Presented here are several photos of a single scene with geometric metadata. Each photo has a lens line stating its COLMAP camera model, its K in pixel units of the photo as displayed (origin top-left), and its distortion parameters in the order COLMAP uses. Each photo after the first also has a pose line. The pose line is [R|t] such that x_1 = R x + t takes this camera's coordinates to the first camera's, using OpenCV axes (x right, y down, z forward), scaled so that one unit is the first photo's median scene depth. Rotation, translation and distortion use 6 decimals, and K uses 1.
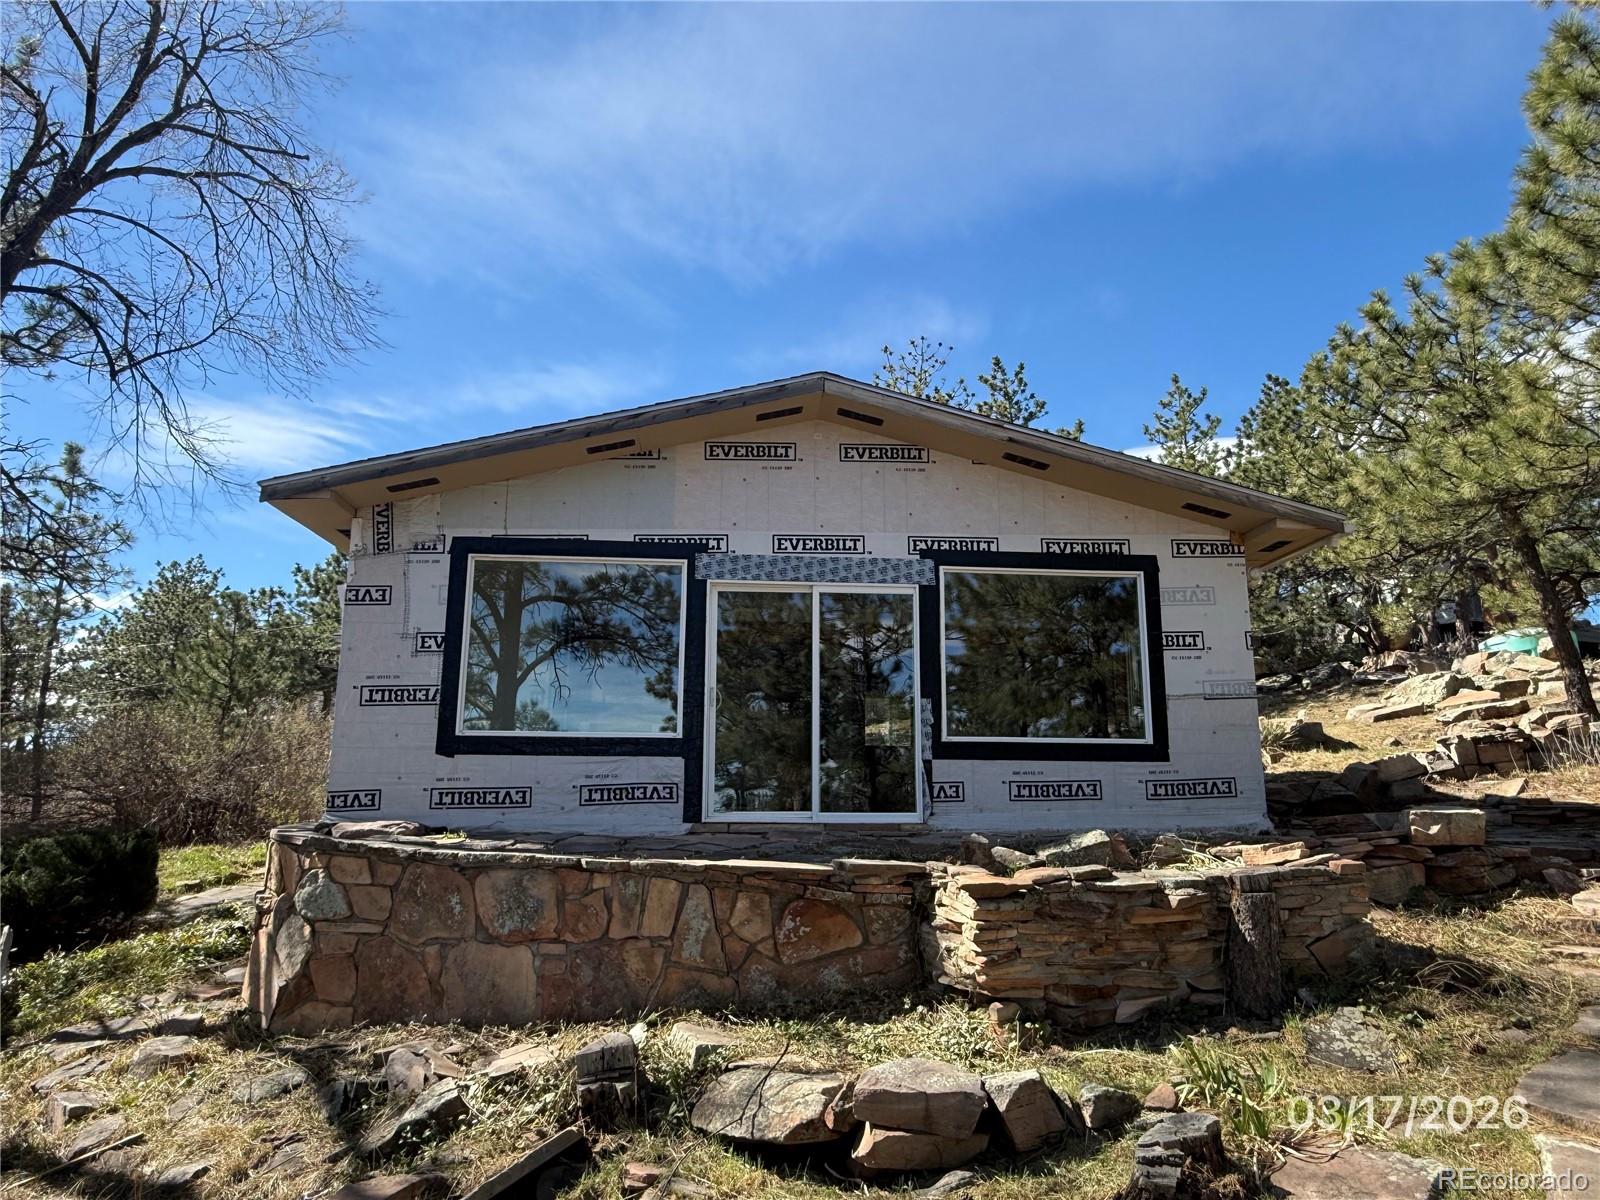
lens RADIAL K [[922.8, 0, 800.0], [0, 922.8, 584.9], [0, 0, 1]] dist [0.007712, 0.001381]
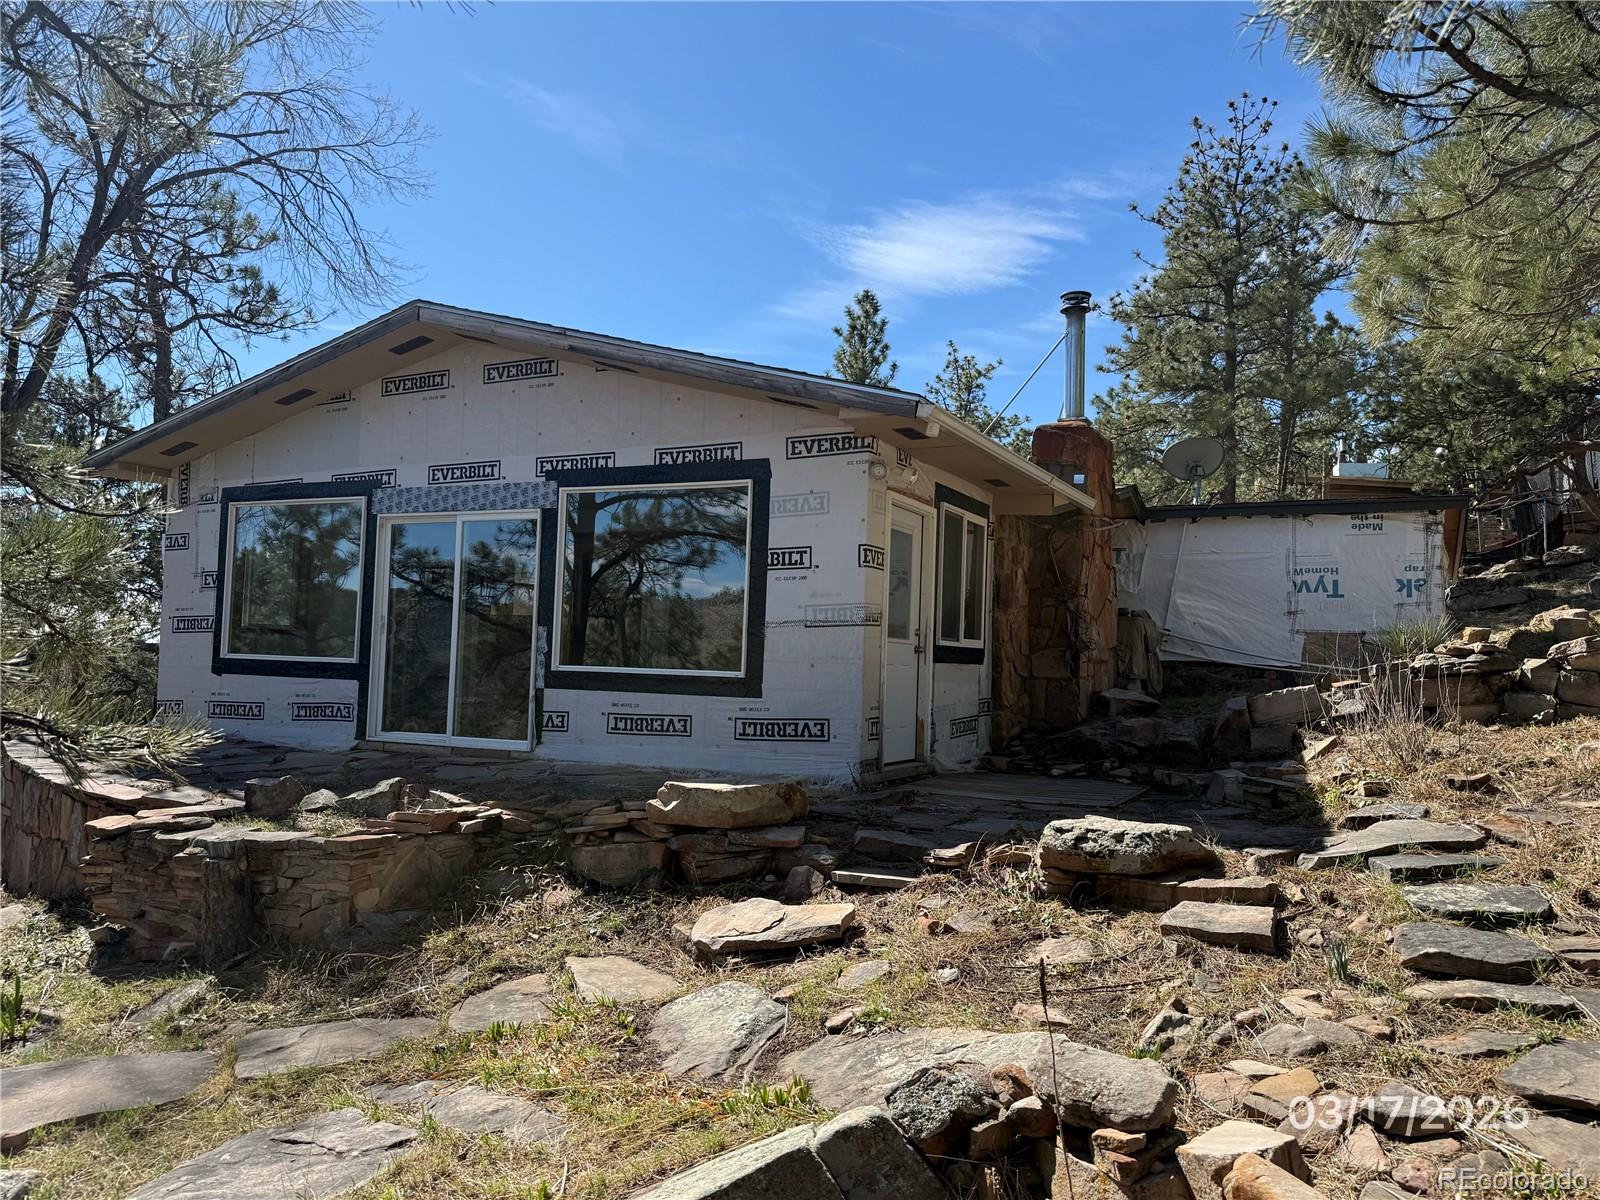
lens RADIAL K [[1151.3, 0, 801.3], [0, 1151.3, 612.2], [0, 0, 1]] dist [0.003826, -0.006657]
pose [[0.872409, -0.007189, -0.488724, 0.946174], [0.062987, 0.993208, 0.097826, 0.006848], [0.484701, -0.116127, 0.866937, 0.083866]]
